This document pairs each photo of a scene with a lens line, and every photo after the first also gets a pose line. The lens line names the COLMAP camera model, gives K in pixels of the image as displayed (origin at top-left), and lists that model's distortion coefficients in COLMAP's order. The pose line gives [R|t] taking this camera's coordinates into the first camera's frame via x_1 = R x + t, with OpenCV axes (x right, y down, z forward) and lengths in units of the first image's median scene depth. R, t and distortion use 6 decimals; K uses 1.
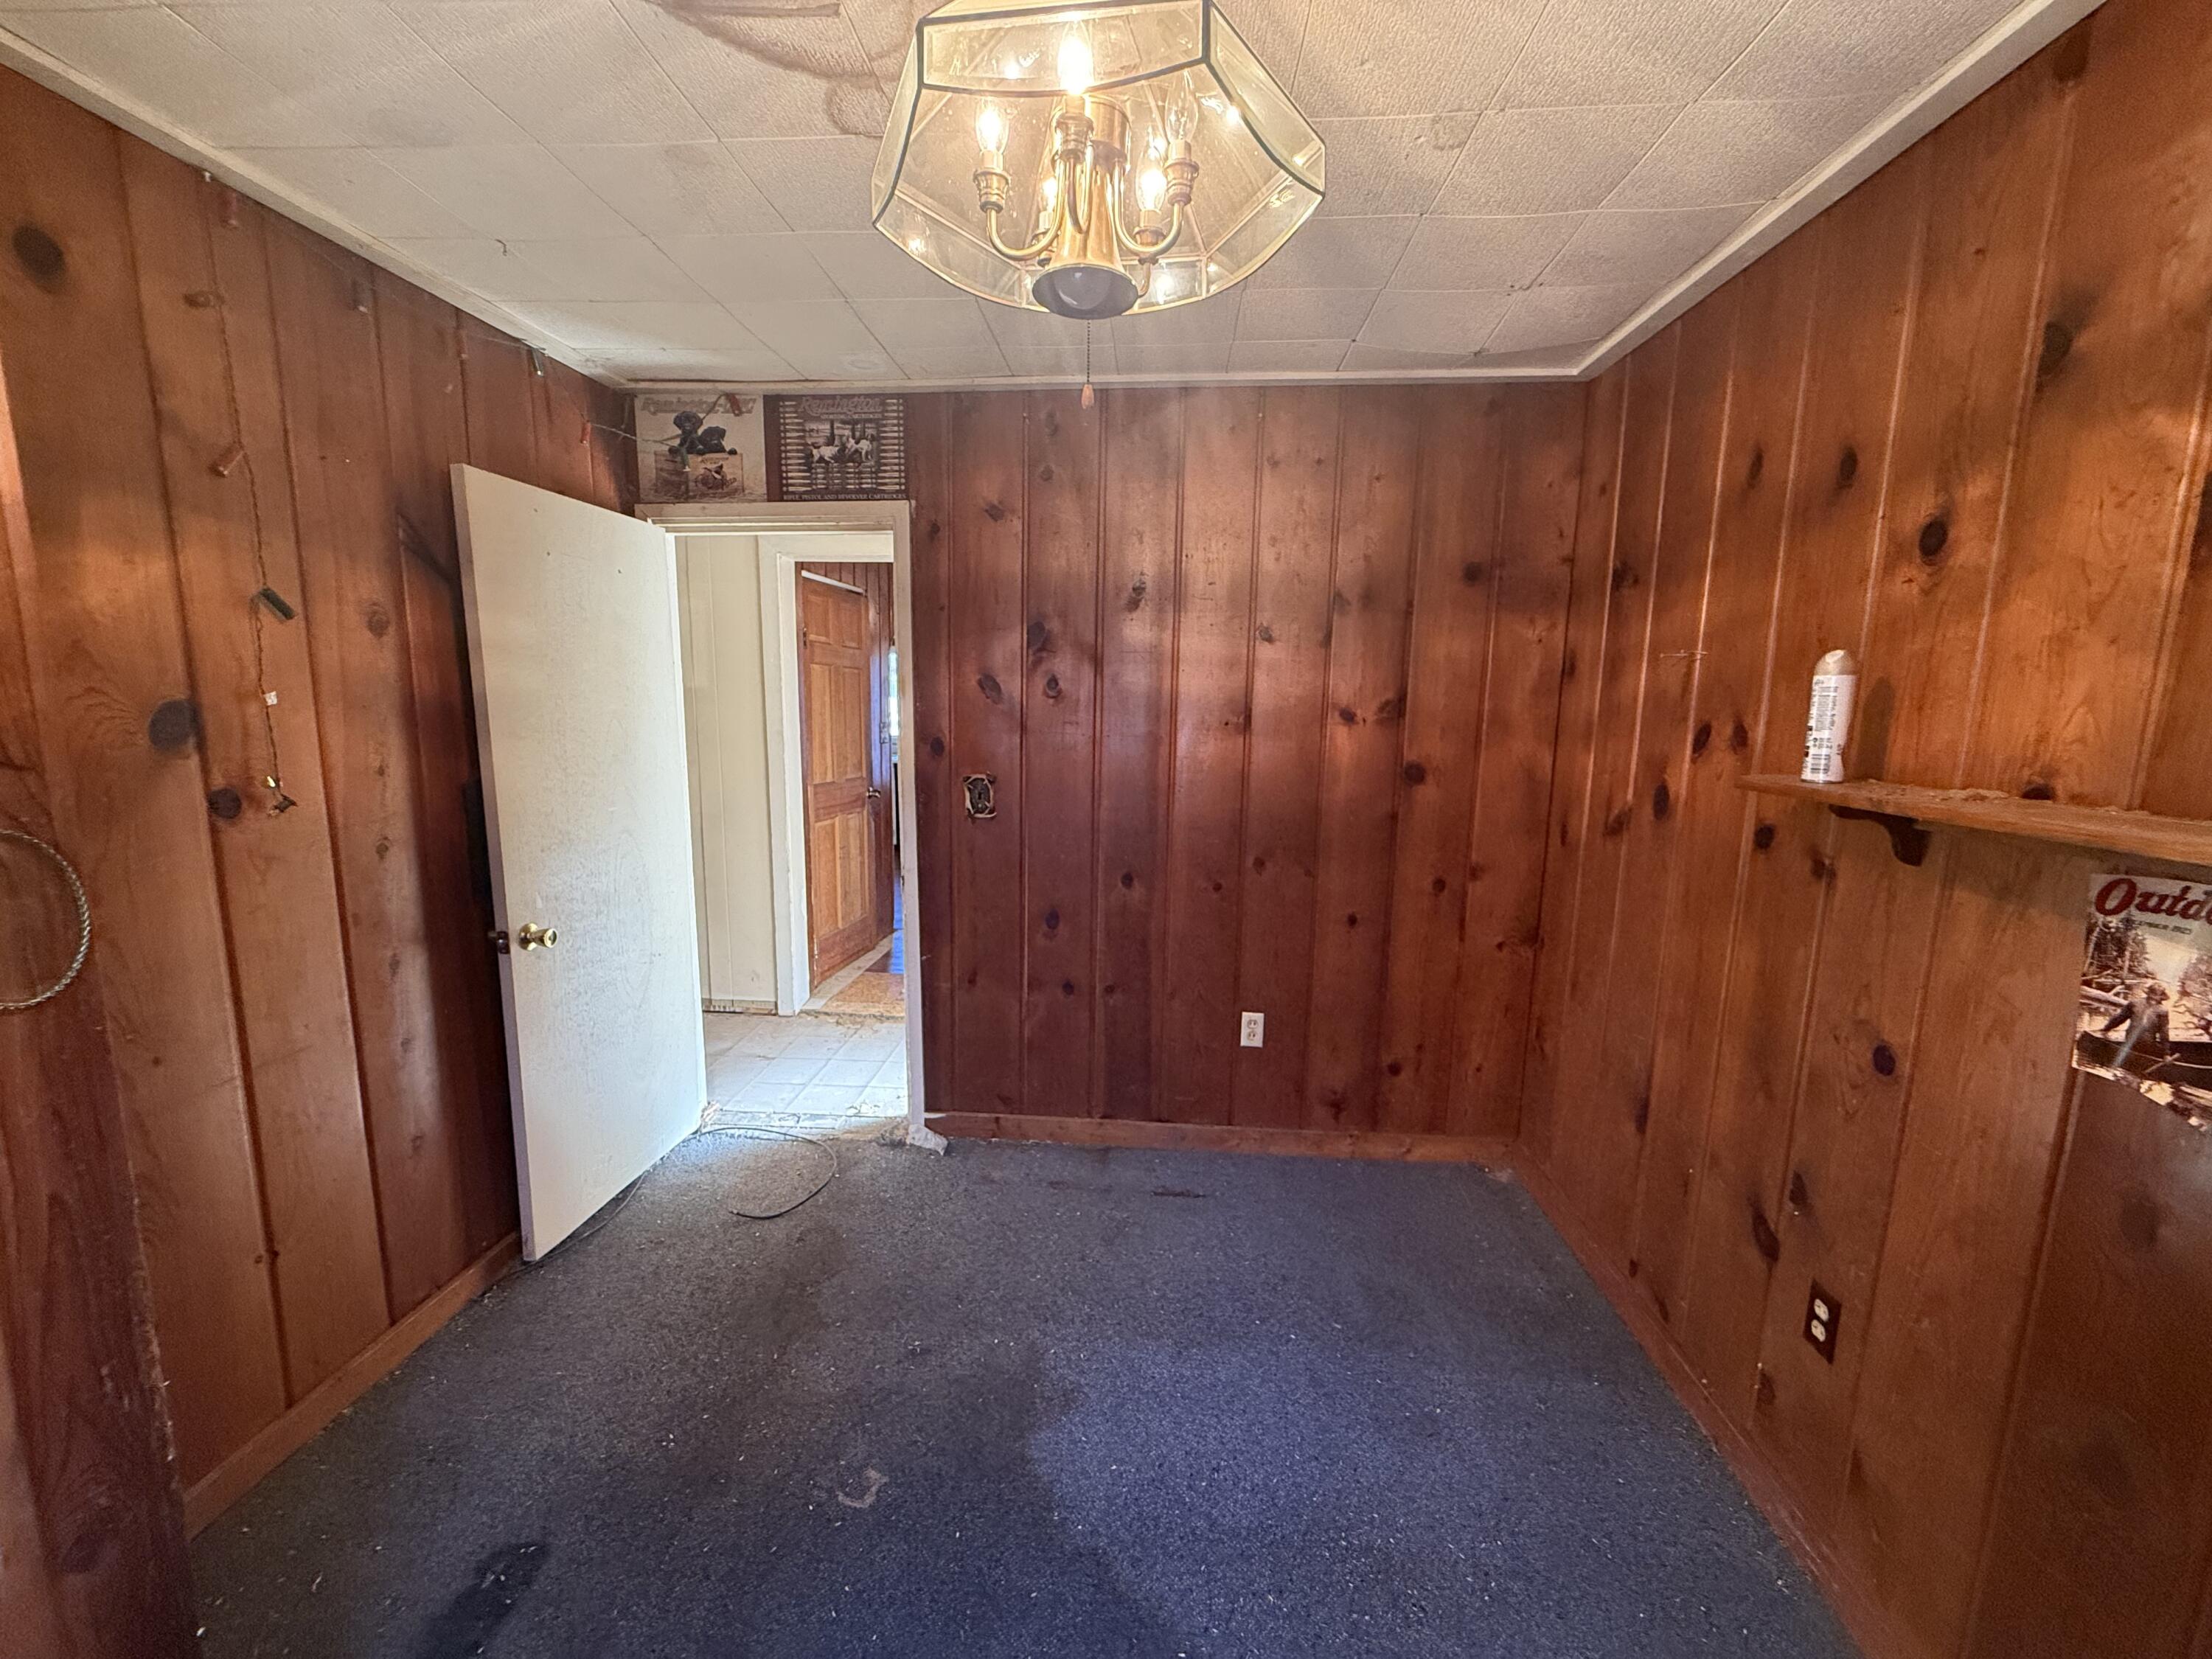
lens RADIAL K [[878.3, 0, 1093.8], [0, 878.3, 835.6], [0, 0, 1]] dist [-0.000119, -0.000138]
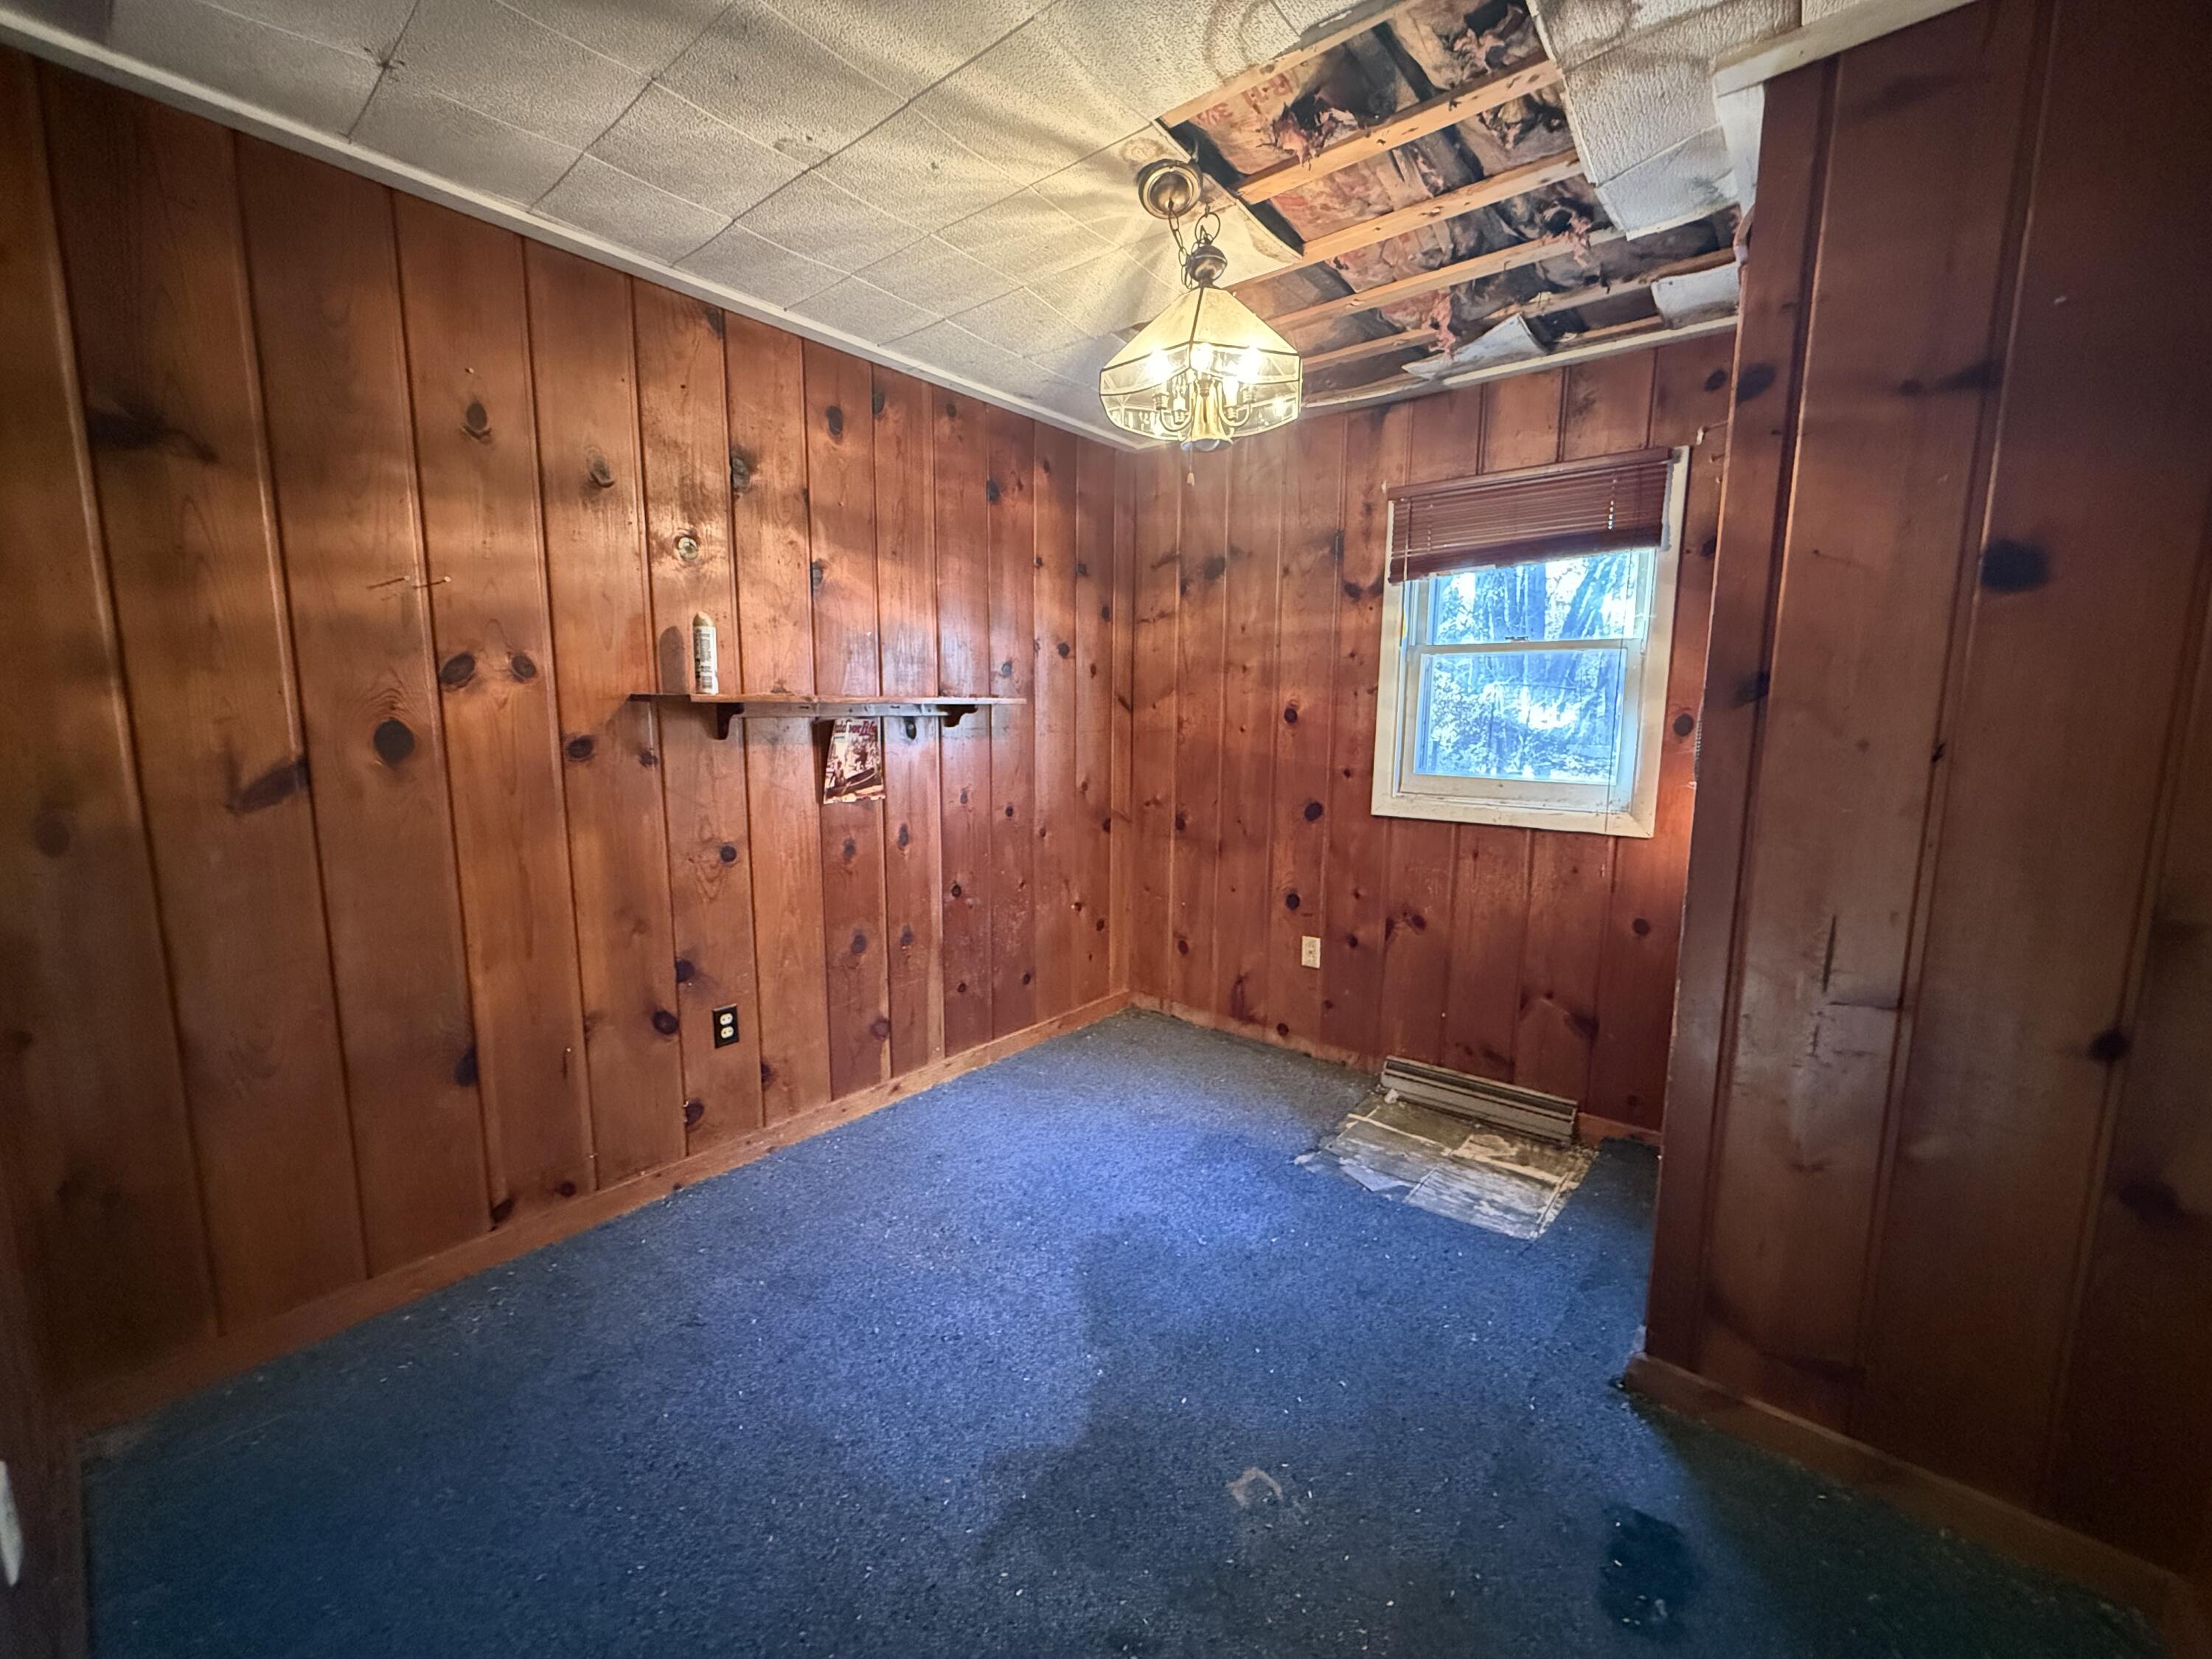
lens RADIAL K [[878.3, 0, 1098.3], [0, 878.3, 823.4], [0, 0, 1]] dist [-0.000119, -0.000138]
pose [[-0.810195, -0.096502, 0.578162, -0.627654], [0.075919, 0.960770, 0.266752, -0.189585], [-0.581223, 0.260015, -0.771085, 1.712227]]
